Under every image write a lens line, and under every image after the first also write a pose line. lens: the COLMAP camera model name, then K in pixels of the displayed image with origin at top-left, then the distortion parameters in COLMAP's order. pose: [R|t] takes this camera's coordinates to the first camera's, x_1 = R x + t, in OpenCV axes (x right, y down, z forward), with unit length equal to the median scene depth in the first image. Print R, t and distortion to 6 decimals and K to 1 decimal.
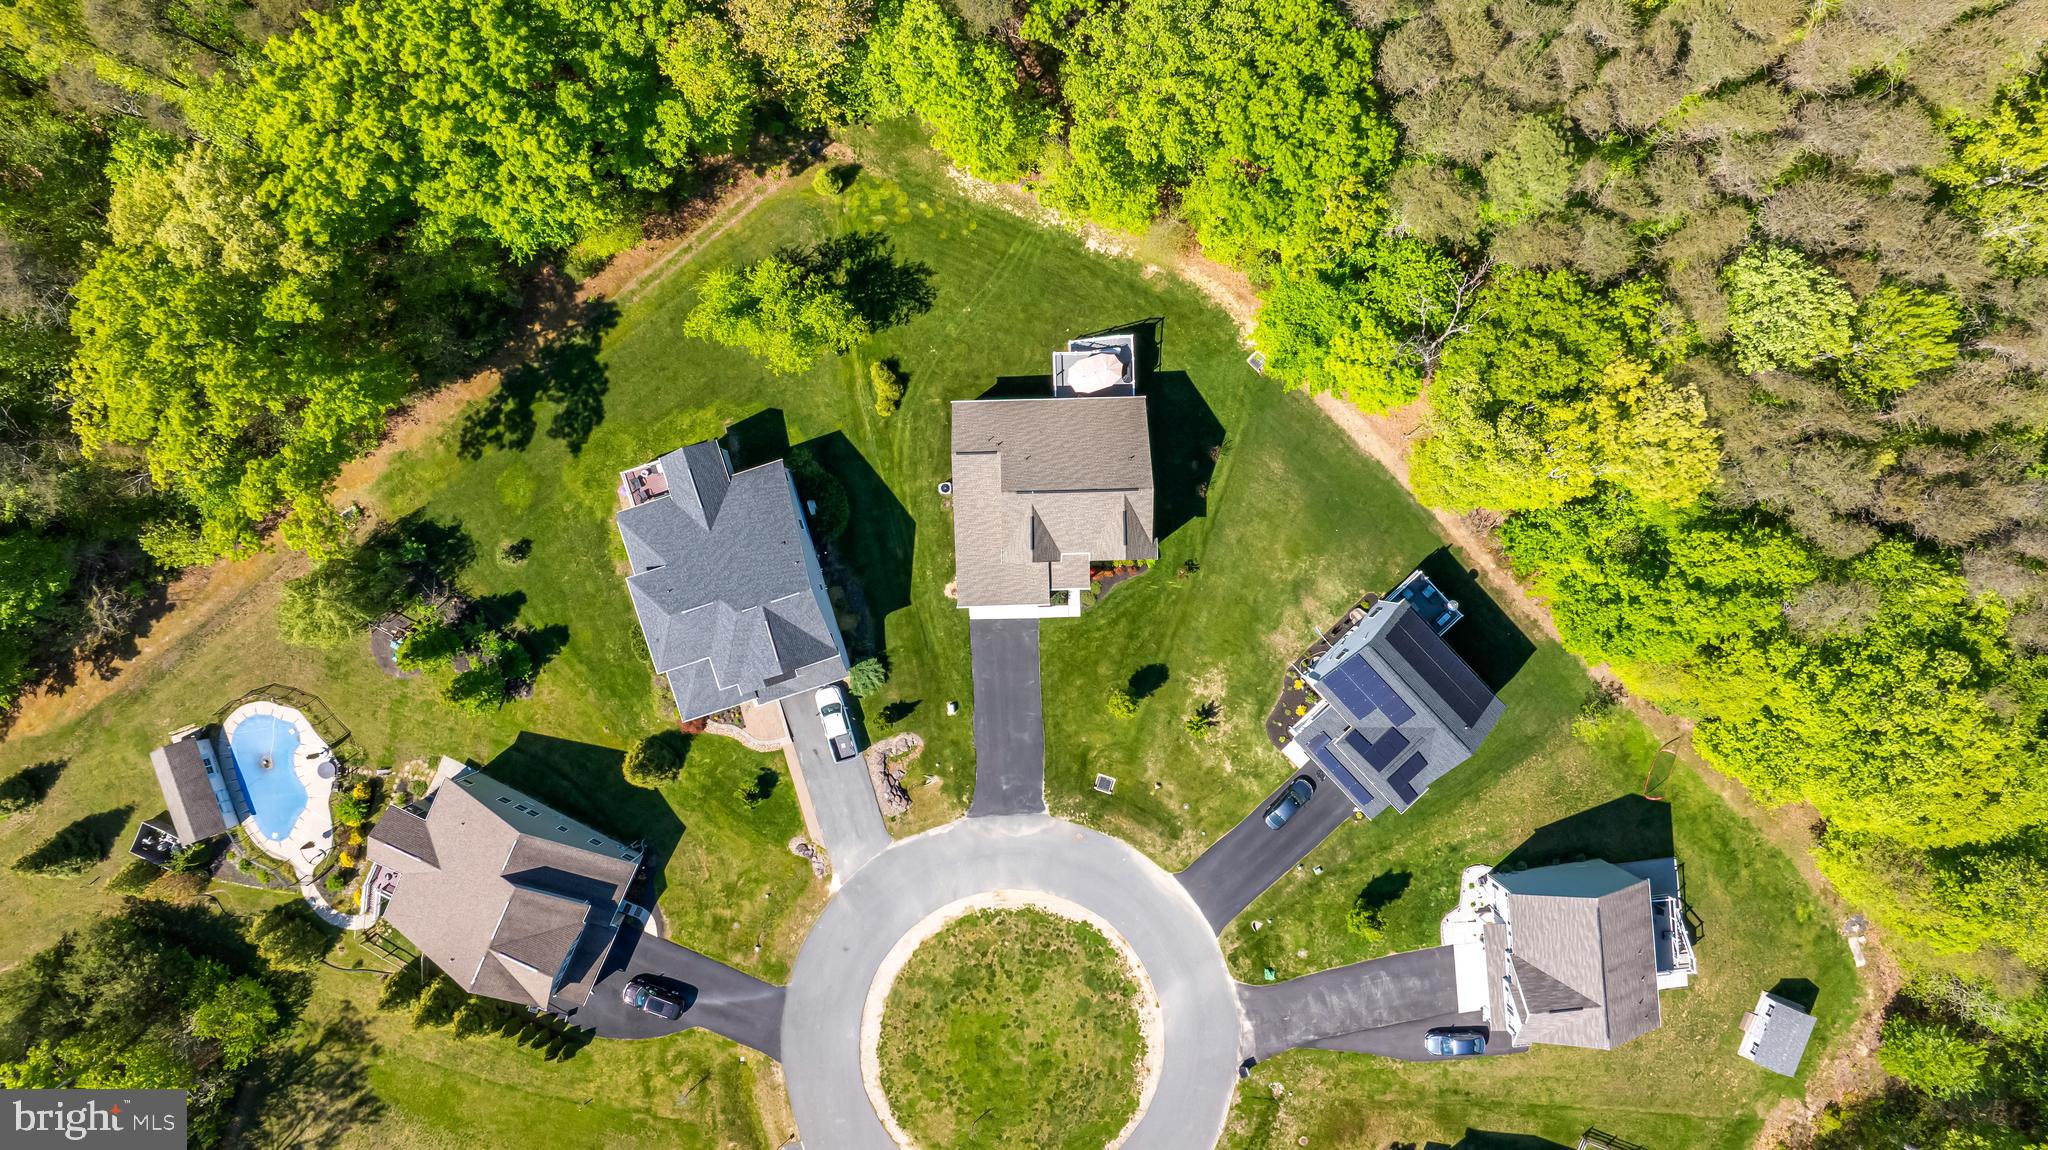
lens RADIAL K [[1436.6, 0, 1009.0], [0, 1436.6, 583.4], [0, 0, 1]] dist [-0.026876, 0.017442]
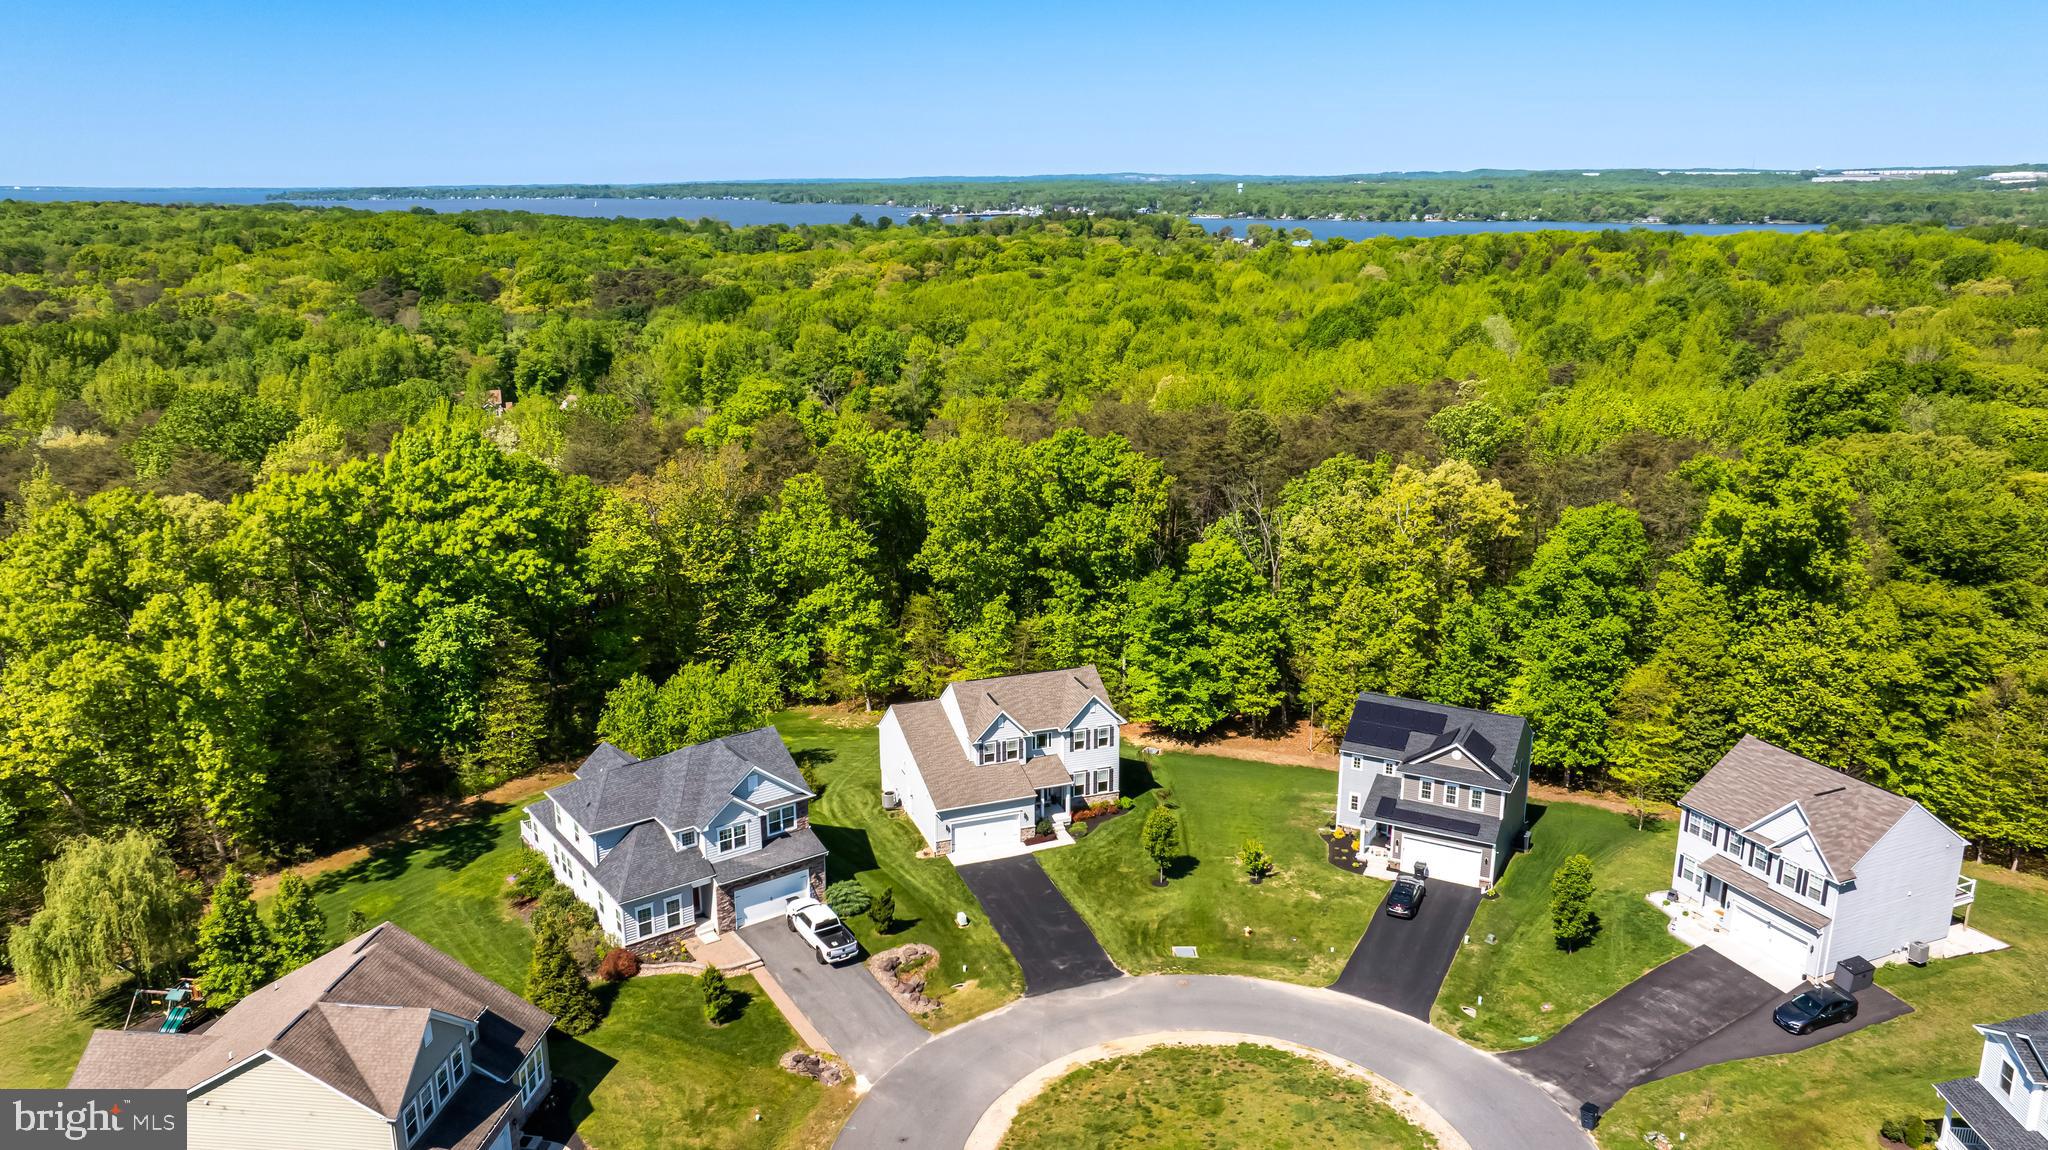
lens RADIAL K [[1436.6, 0, 1026.1], [0, 1436.6, 569.9], [0, 0, 1]] dist [-0.026876, 0.017442]
pose [[0.948591, -0.085653, 0.304695, -0.226515], [0.316350, 0.226362, -0.921240, 0.767252], [0.009936, 0.970270, 0.241821, 0.624974]]
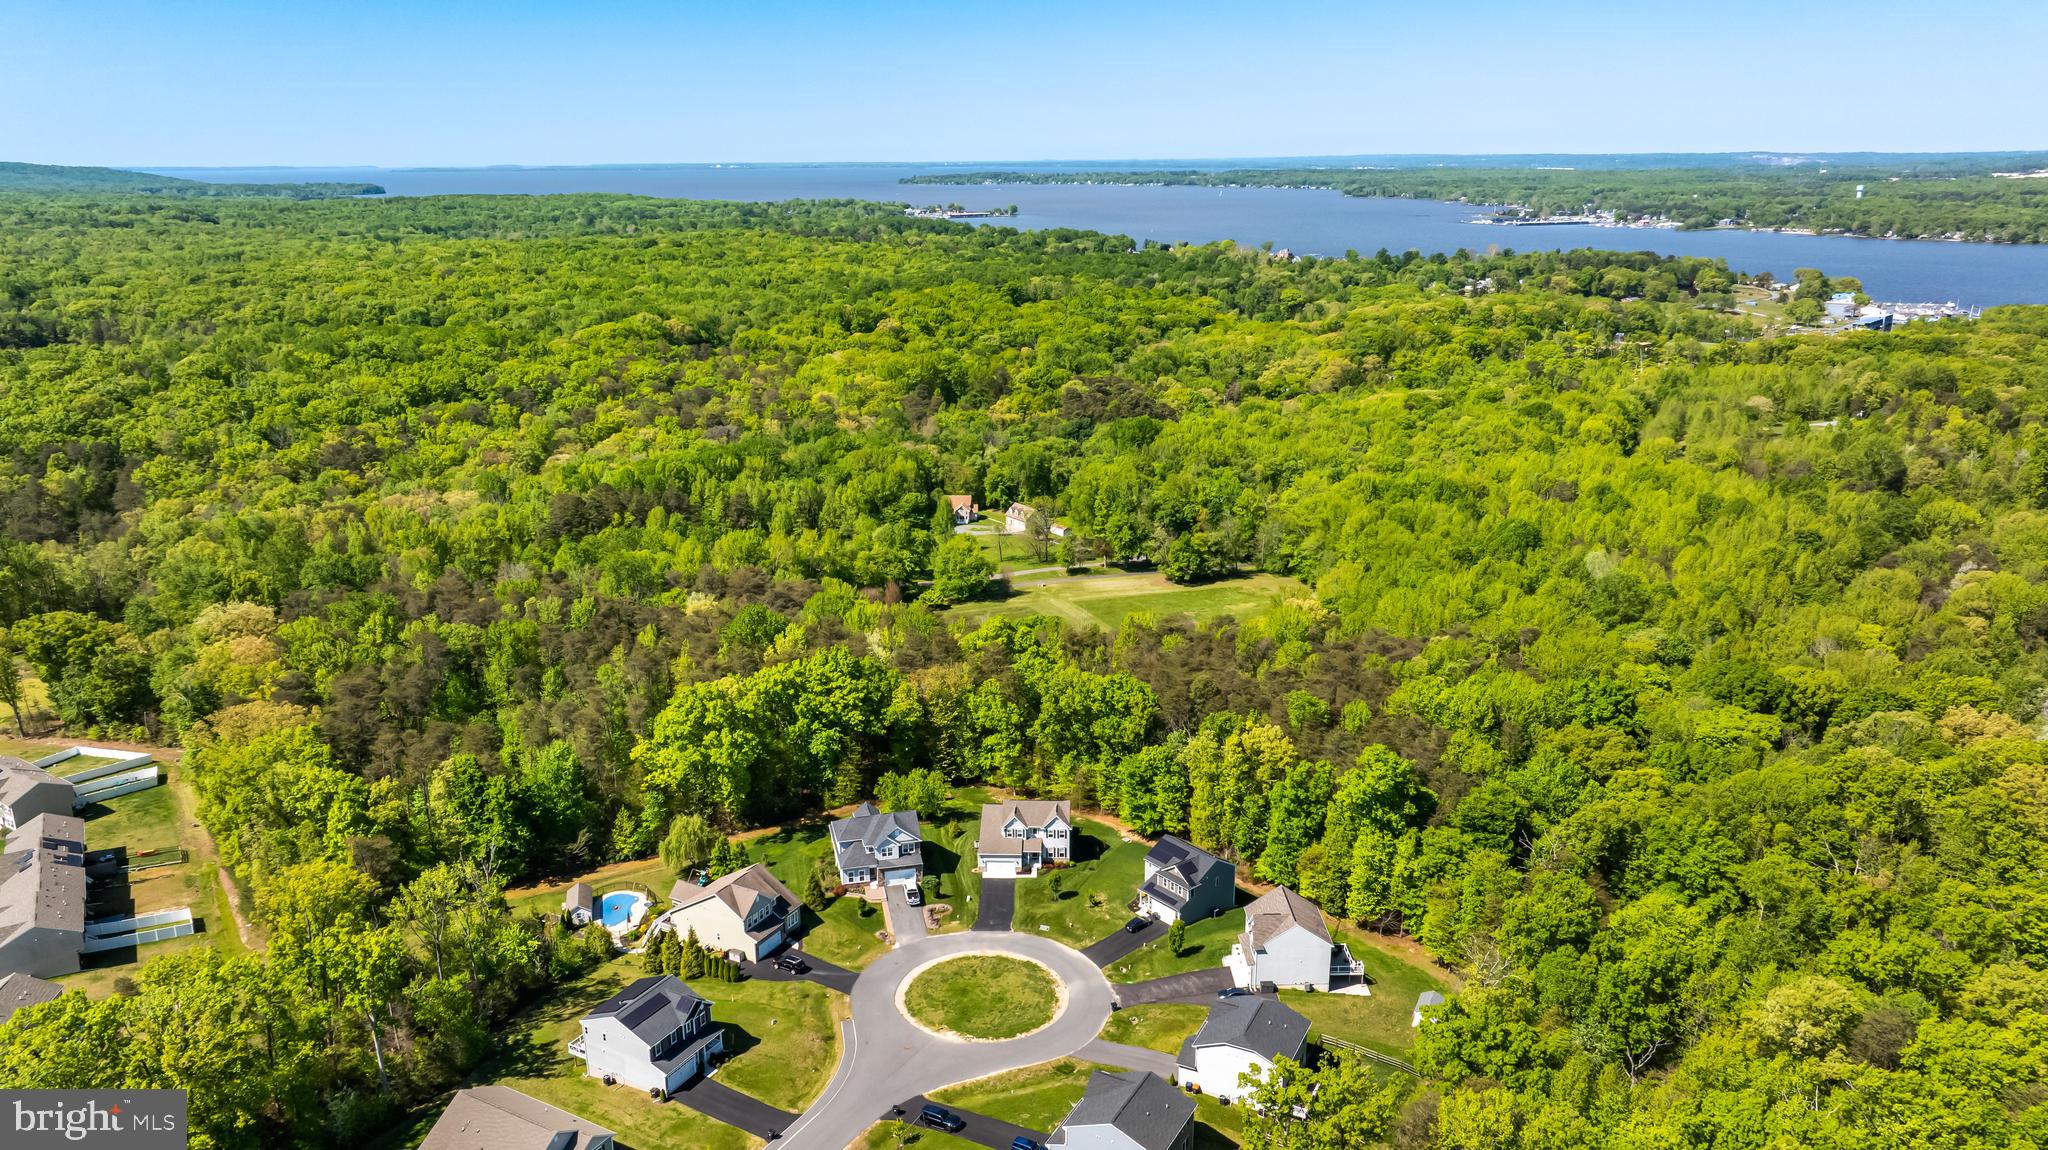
lens RADIAL K [[1436.6, 0, 1024.9], [0, 1436.6, 566.6], [0, 0, 1]] dist [-0.026876, 0.017442]
pose [[0.997221, 0.014586, -0.073062, 0.175077], [-0.074364, 0.254859, -0.964115, 1.872433], [0.004558, 0.966868, 0.255235, 0.046439]]
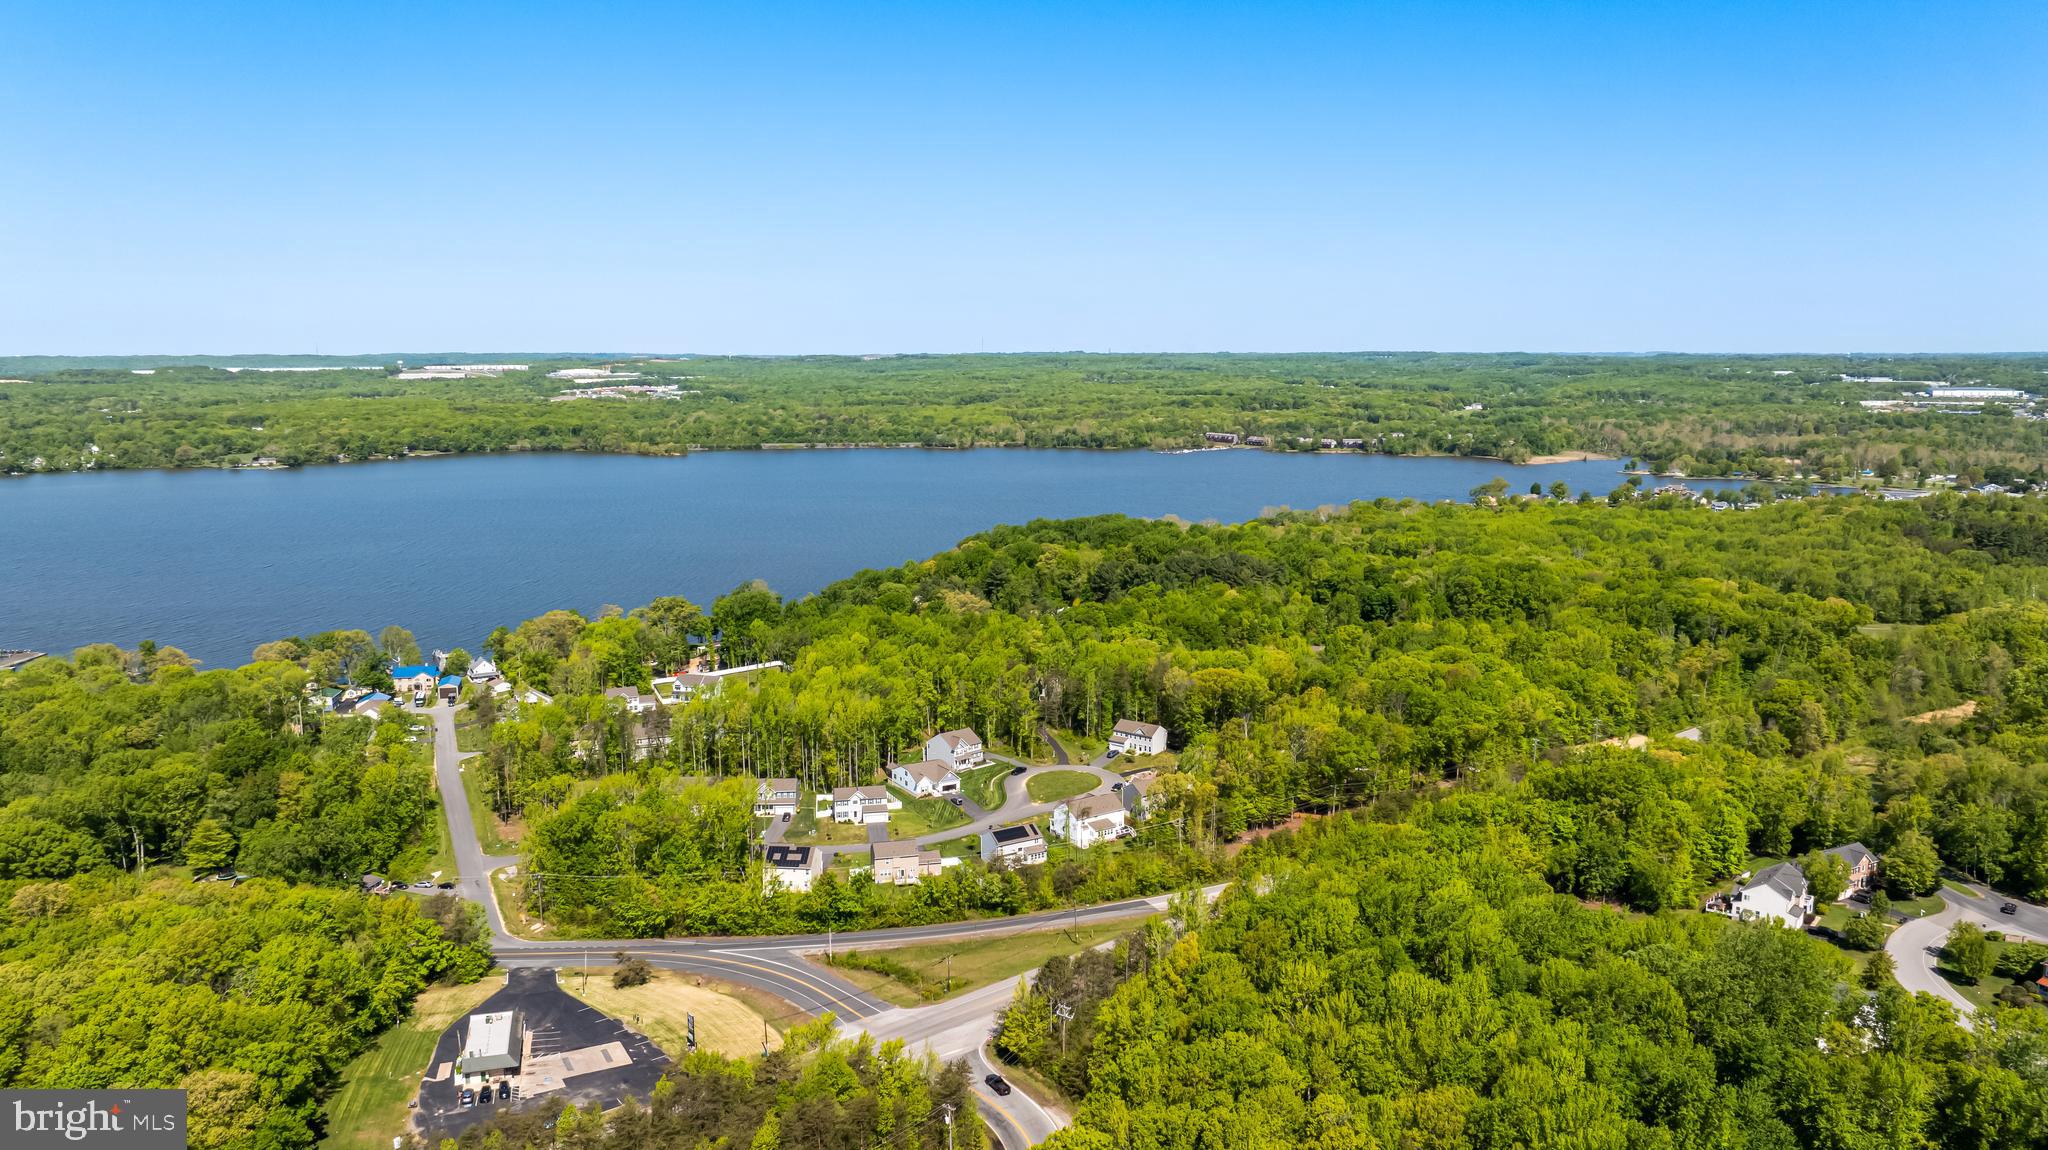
lens RADIAL K [[1436.6, 0, 1022.5], [0, 1436.6, 574.2], [0, 0, 1]] dist [-0.026876, 0.017442]
pose [[0.320918, -0.143852, 0.936119, 3.029229], [0.946878, 0.026973, -0.320461, -3.785819], [0.020849, 0.989232, 0.144866, -0.103827]]
